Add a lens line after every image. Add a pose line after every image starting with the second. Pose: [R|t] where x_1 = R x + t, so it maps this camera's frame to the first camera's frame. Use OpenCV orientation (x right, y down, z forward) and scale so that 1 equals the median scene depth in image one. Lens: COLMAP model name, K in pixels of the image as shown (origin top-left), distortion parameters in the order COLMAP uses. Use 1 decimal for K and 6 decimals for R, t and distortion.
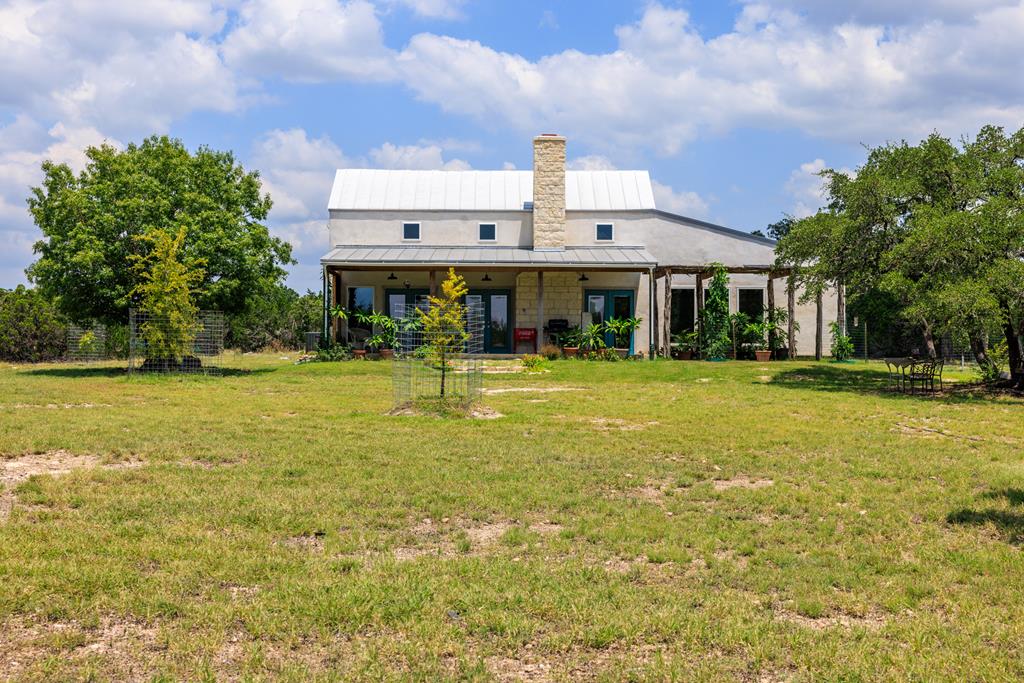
lens RADIAL K [[1412.3, 0, 508.7], [0, 1412.3, 340.4], [0, 0, 1]] dist [-0.005894, 0.000000]
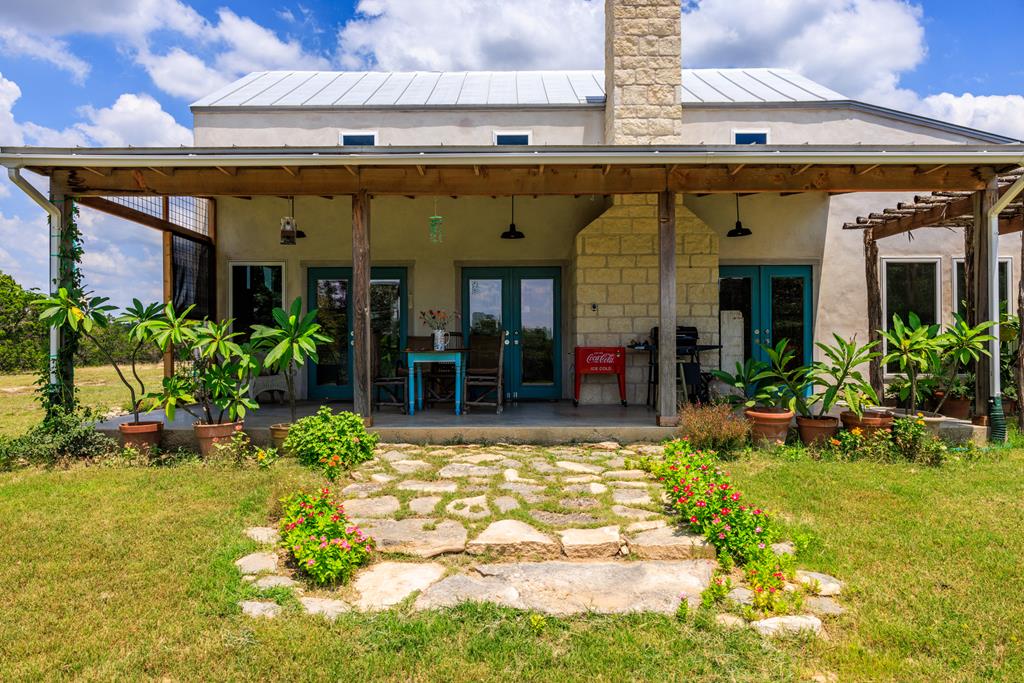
lens RADIAL K [[669.2, 0, 516.9], [0, 669.2, 341.4], [0, 0, 1]] dist [-0.007491, 0.001019]
pose [[0.999970, -0.007671, -0.001456, -0.013938], [0.007688, 0.999899, 0.011932, -0.012836], [0.001364, -0.011943, 0.999928, 0.771469]]
